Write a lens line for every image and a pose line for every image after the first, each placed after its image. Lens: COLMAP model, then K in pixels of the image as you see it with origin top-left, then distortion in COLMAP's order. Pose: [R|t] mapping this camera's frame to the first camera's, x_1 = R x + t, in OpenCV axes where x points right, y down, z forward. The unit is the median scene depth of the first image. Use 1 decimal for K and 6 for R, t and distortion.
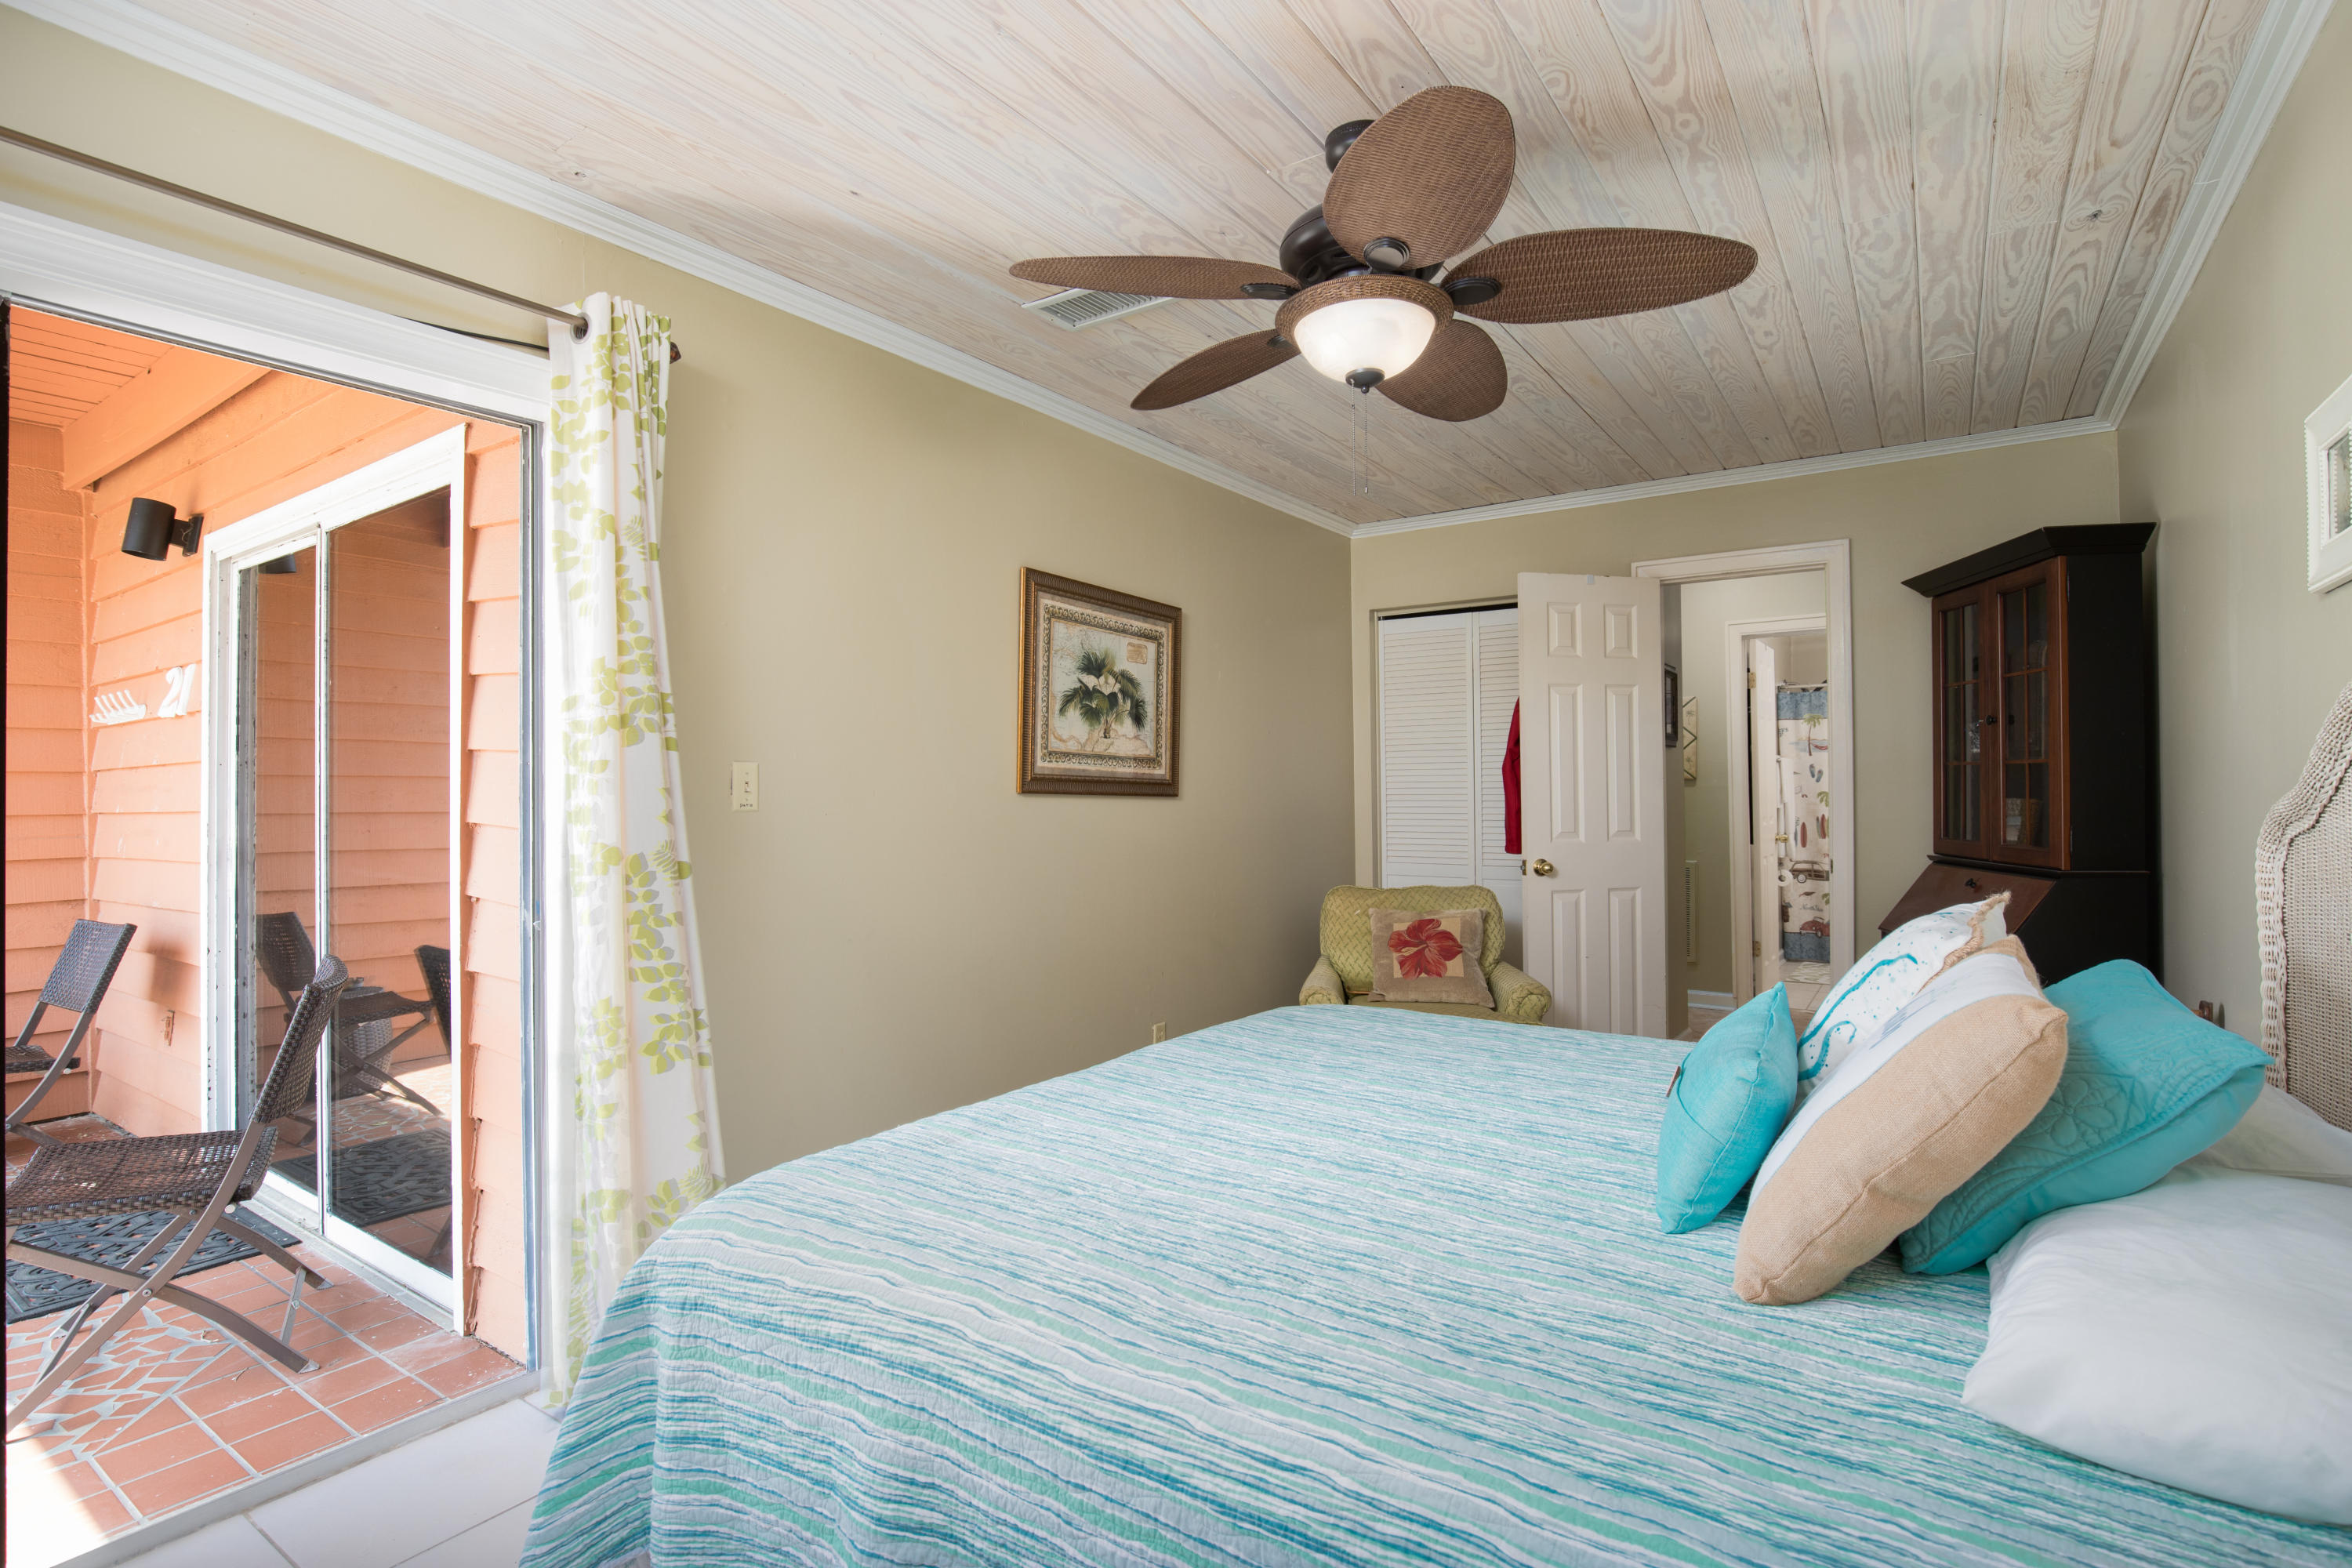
lens RADIAL K [[1123.7, 0, 1194.6], [0, 1123.7, 793.6], [0, 0, 1]] dist [-0.024991, 0.000154]
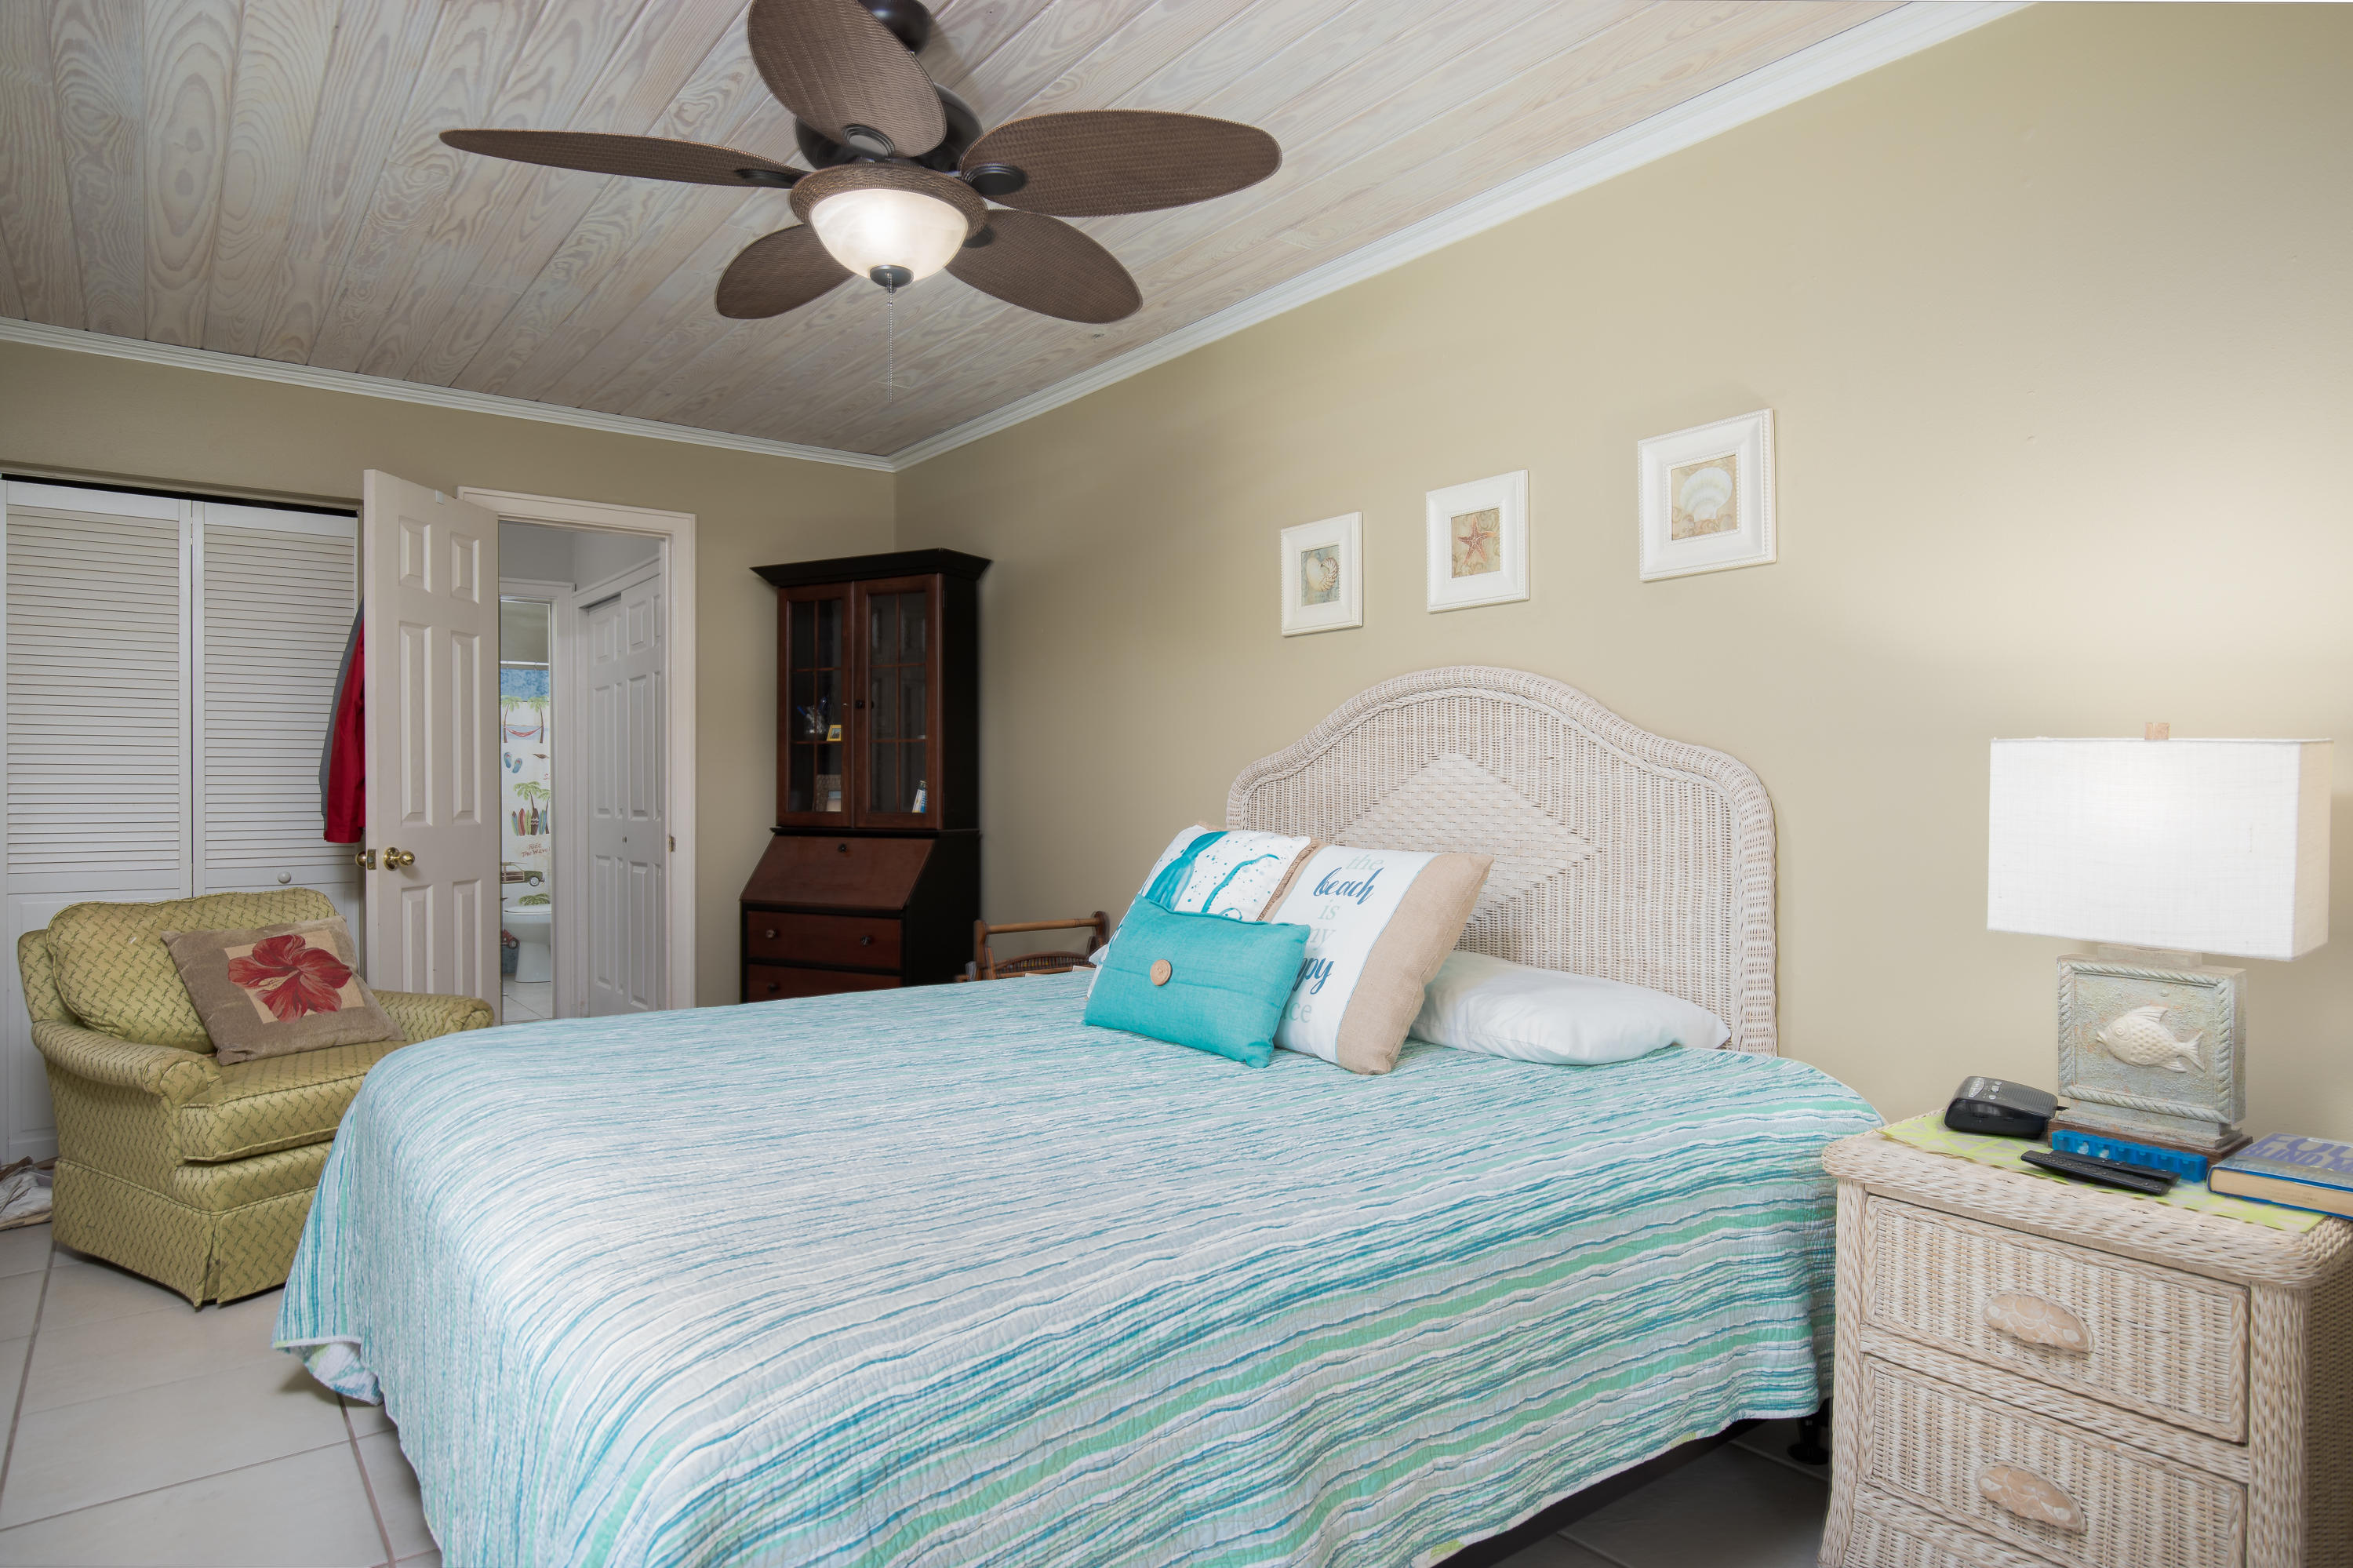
lens RADIAL K [[1312.9, 0, 1179.2], [0, 1312.9, 788.5], [0, 0, 1]] dist [-0.014716, 0.000877]
pose [[0.325959, 0.009060, 0.945341, -1.000182], [0.000774, 0.999951, -0.009850, 0.075465], [-0.945384, 0.003943, 0.325936, 0.549020]]
